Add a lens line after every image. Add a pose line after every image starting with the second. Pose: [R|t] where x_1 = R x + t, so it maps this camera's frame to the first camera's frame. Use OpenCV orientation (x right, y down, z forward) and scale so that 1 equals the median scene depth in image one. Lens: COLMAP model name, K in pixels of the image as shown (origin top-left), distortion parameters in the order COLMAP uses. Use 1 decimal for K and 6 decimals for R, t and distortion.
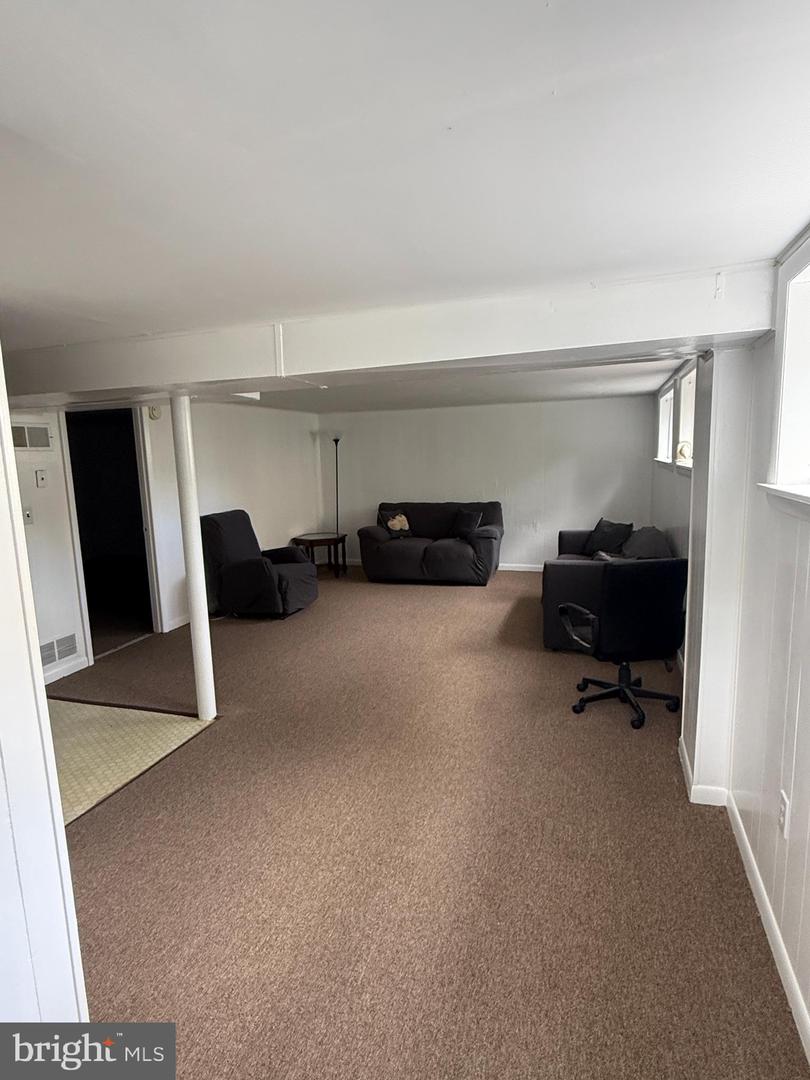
lens RADIAL K [[589.2, 0, 411.8], [0, 589.2, 542.4], [0, 0, 1]] dist [0.000367, -0.001789]
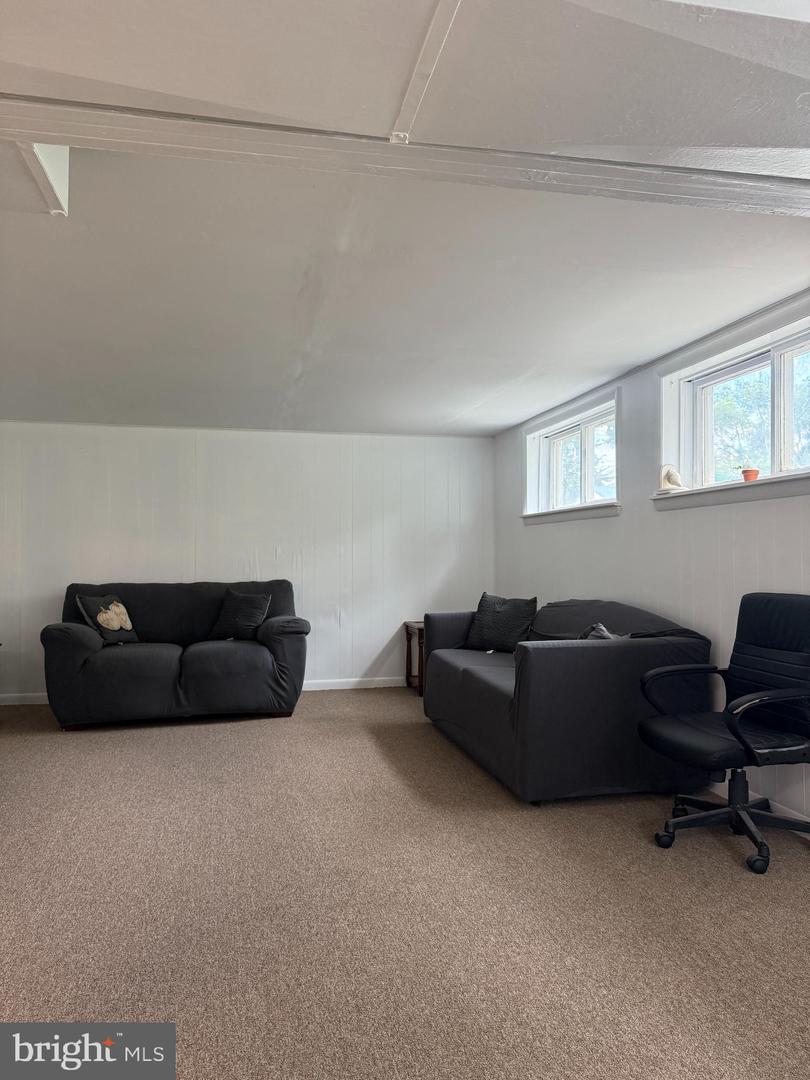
lens RADIAL K [[756.5, 0, 404.0], [0, 756.5, 540.1], [0, 0, 1]] dist [0.039550, -0.005734]
pose [[0.862958, 0.034085, 0.504125, -0.272233], [0.056196, 0.985058, -0.162798, 0.049149], [-0.502141, 0.168818, 0.848148, 0.438844]]
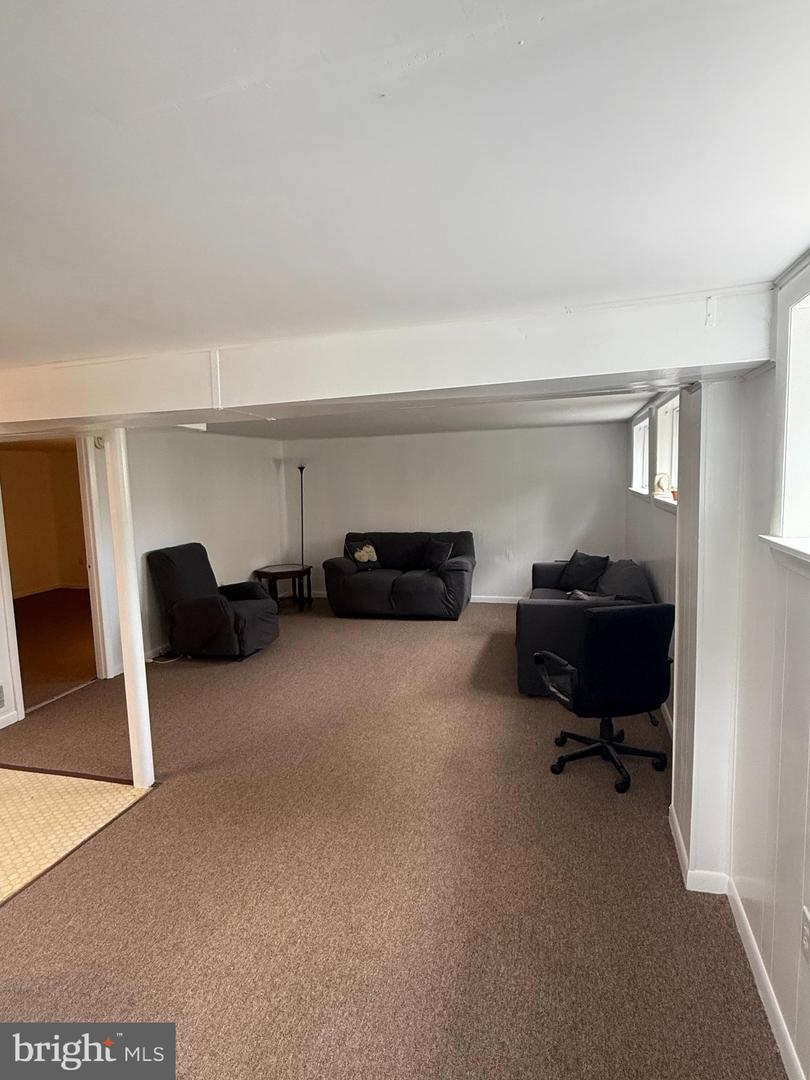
lens RADIAL K [[589.2, 0, 406.2], [0, 589.2, 538.7], [0, 0, 1]] dist [0.000367, -0.001789]
pose [[0.999386, -0.004523, 0.034737, 0.017223], [0.006019, 0.999053, -0.043096, -0.029443], [-0.034510, 0.043279, 0.998467, 0.072986]]
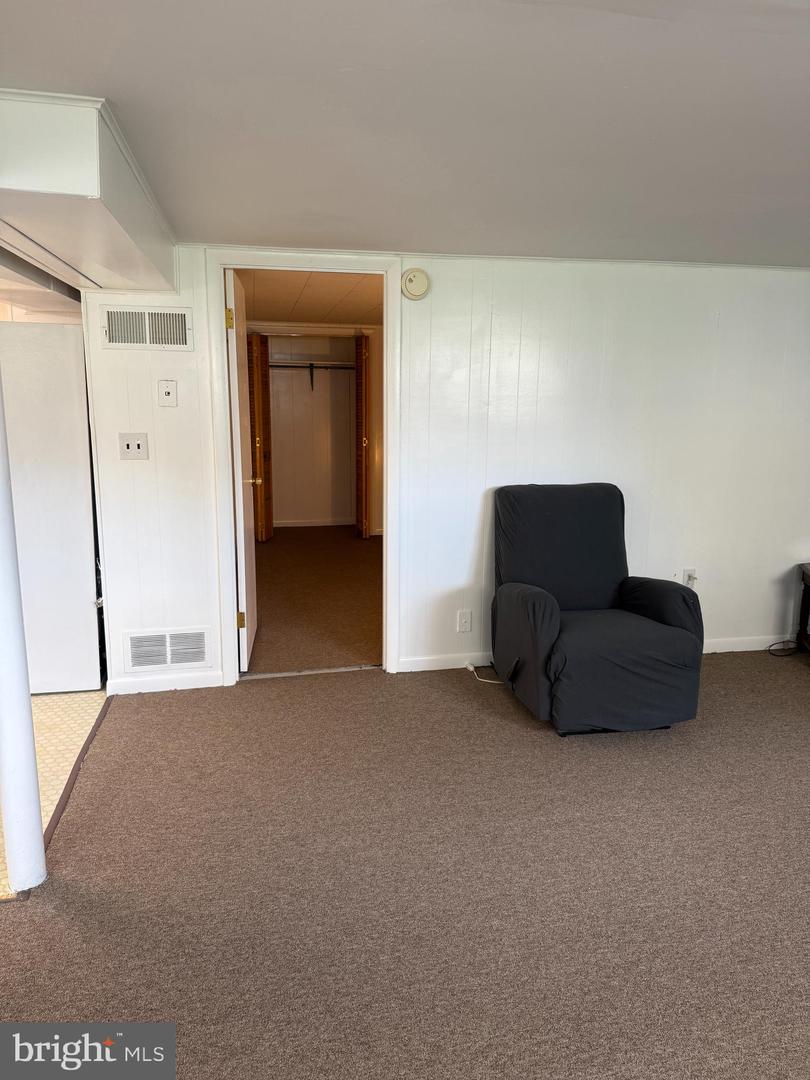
lens RADIAL K [[756.5, 0, 401.8], [0, 756.5, 543.3], [0, 0, 1]] dist [0.039550, -0.005734]
pose [[0.483780, 0.202827, -0.851362, 0.258555], [-0.152415, 0.977435, 0.146254, -0.109147], [0.861816, 0.059005, 0.503778, 0.816875]]
